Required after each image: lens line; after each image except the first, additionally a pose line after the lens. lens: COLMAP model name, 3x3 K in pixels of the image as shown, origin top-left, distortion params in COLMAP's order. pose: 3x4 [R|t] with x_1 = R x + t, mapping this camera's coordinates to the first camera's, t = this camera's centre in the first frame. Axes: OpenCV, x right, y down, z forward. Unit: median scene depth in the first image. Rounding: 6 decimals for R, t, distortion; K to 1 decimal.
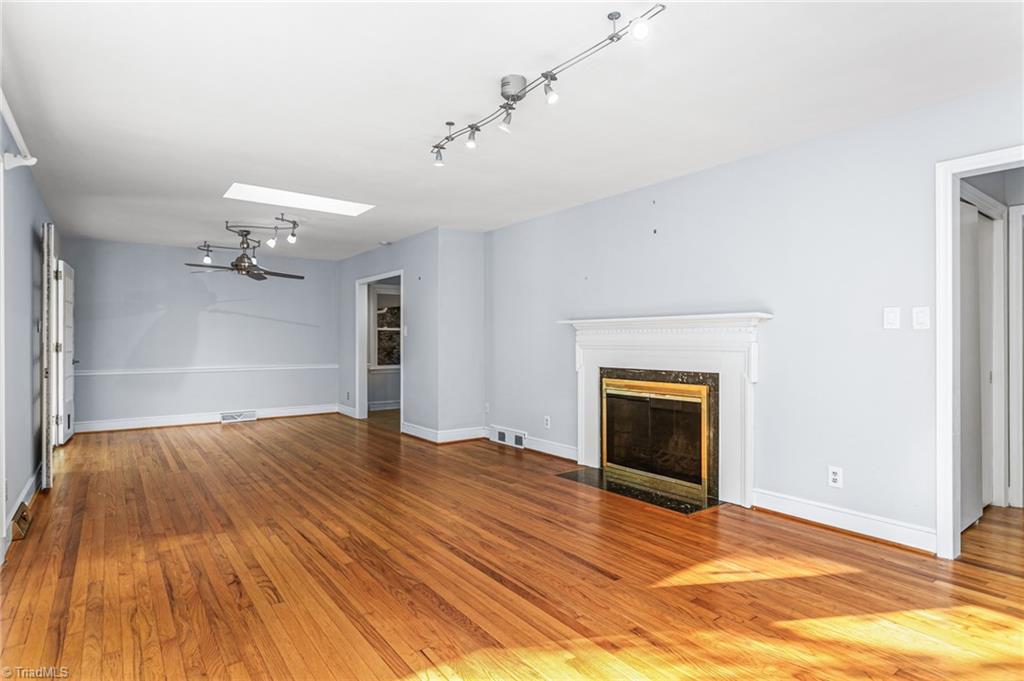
lens RADIAL K [[548.8, 0, 518.5], [0, 548.8, 339.5], [0, 0, 1]] dist [-0.007135, 0.003320]
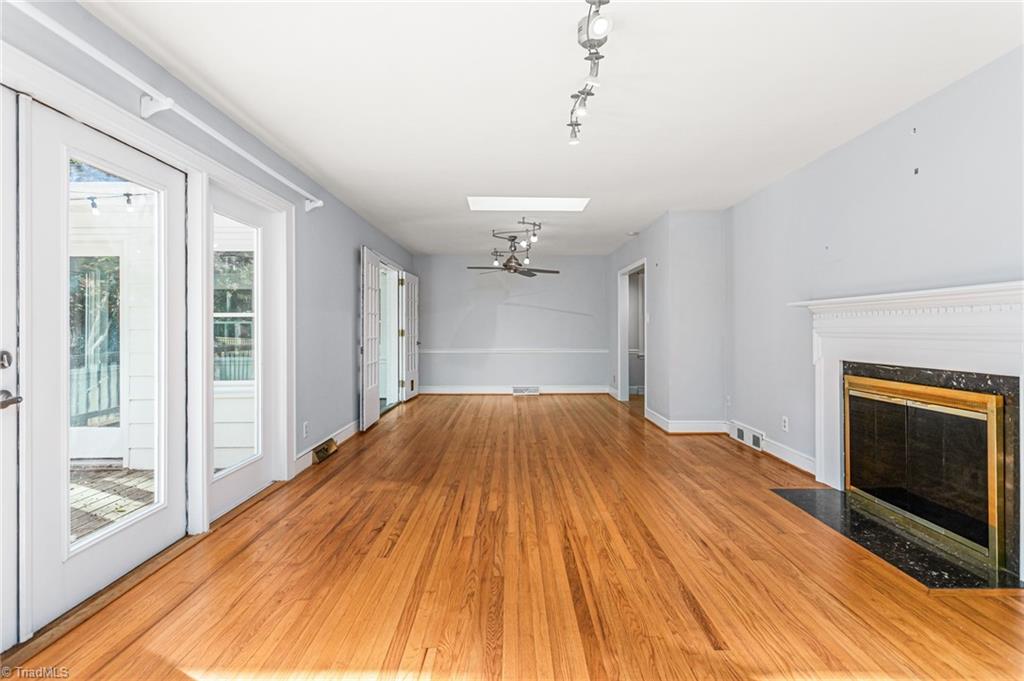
lens RADIAL K [[495.8, 0, 515.9], [0, 495.8, 326.7], [0, 0, 1]] dist [-0.006875, 0.005117]
pose [[0.805514, -0.003472, -0.592566, 0.230773], [0.002527, 0.999994, -0.002423, 0.003601], [0.592571, 0.000454, 0.805518, 0.197234]]
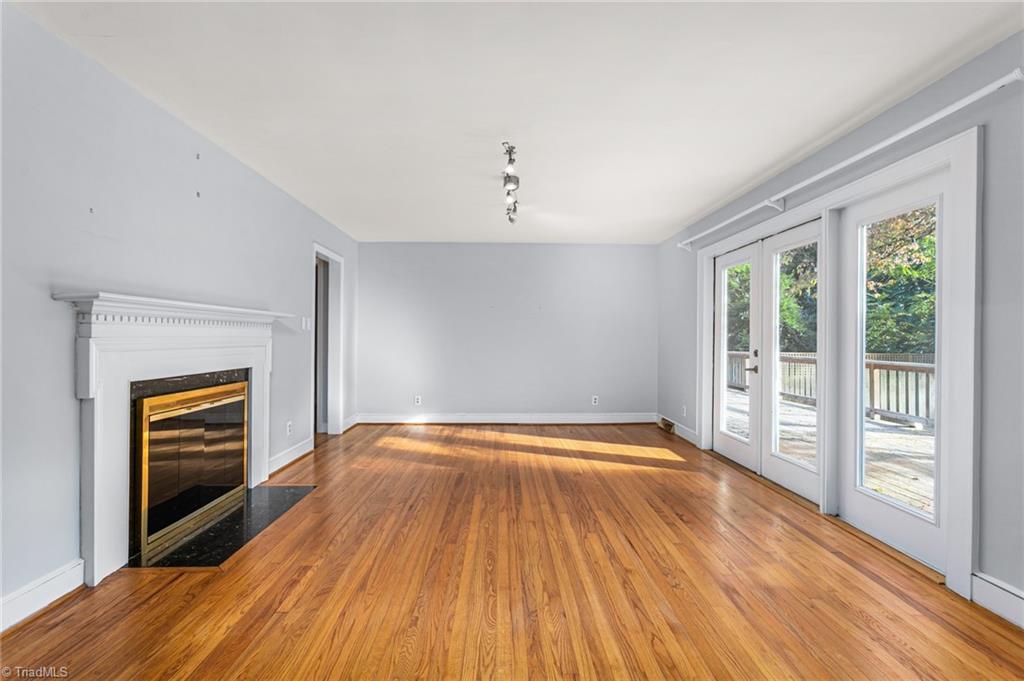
lens RADIAL K [[495.8, 0, 512.1], [0, 495.8, 335.2], [0, 0, 1]] dist [-0.006875, 0.005117]
pose [[-0.812845, -0.002064, 0.582477, -0.570019], [-0.007089, 0.999955, -0.006349, 0.002636], [-0.582437, -0.009290, -0.812822, 1.434192]]
